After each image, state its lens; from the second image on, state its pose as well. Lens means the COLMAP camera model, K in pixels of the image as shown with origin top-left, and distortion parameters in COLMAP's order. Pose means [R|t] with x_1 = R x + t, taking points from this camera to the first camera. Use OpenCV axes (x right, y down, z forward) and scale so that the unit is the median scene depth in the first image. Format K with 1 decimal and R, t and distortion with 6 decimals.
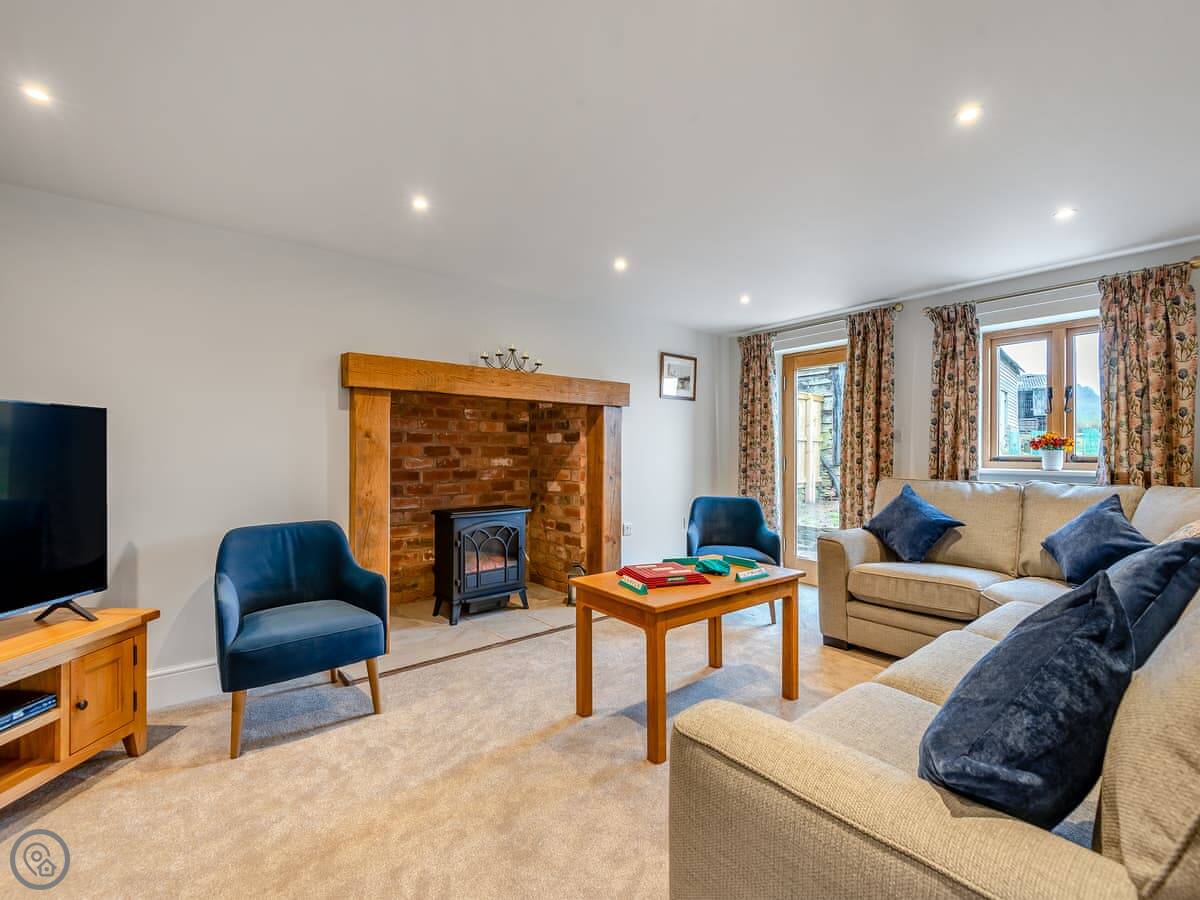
lens RADIAL K [[545.6, 0, 600.4], [0, 545.6, 455.2], [0, 0, 1]] dist [-0.002399, -0.001805]
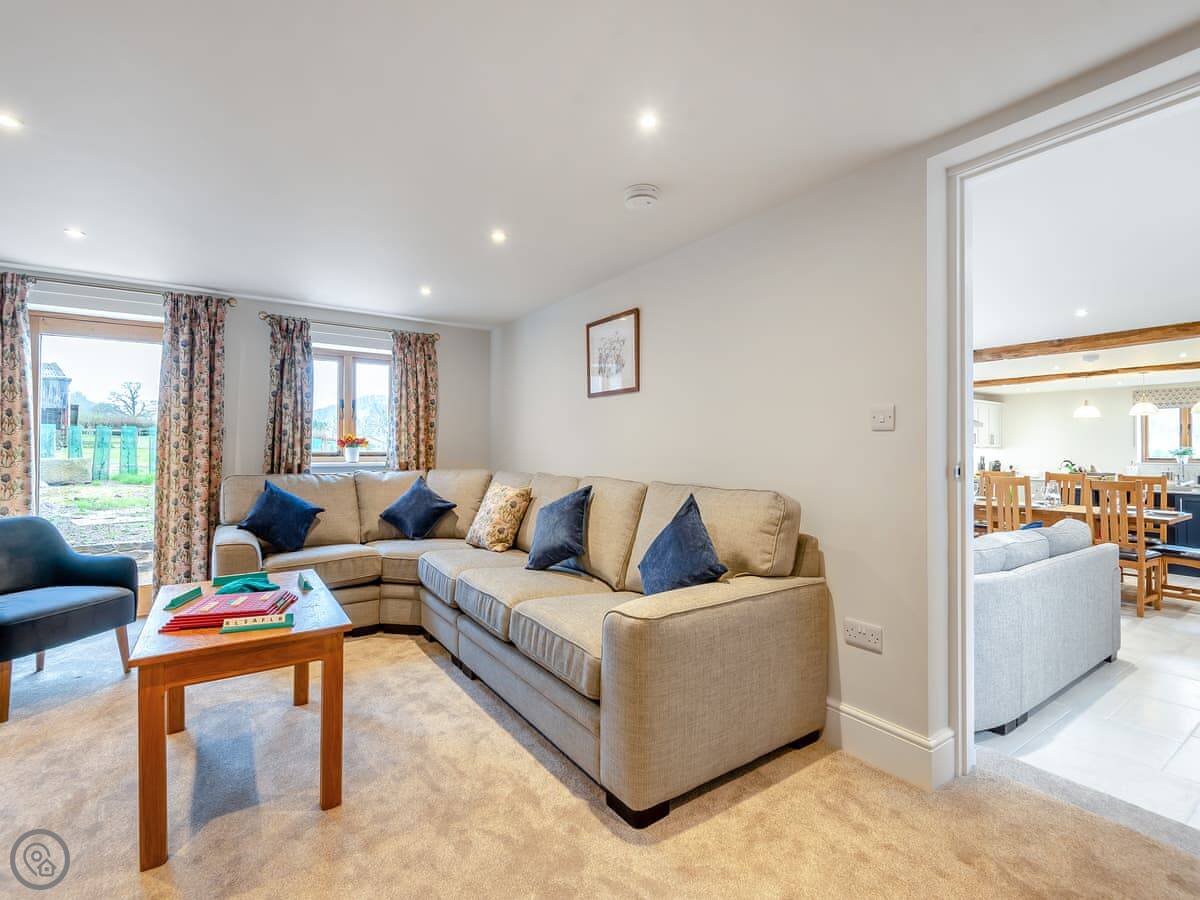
lens RADIAL K [[545.6, 0, 603.2], [0, 545.6, 446.7], [0, 0, 1]] dist [-0.002399, -0.001805]
pose [[0.042797, 0.002030, 0.999082, -0.450837], [0.003708, 0.999991, -0.002191, -0.005188], [-0.999077, 0.003799, 0.042789, 0.315863]]
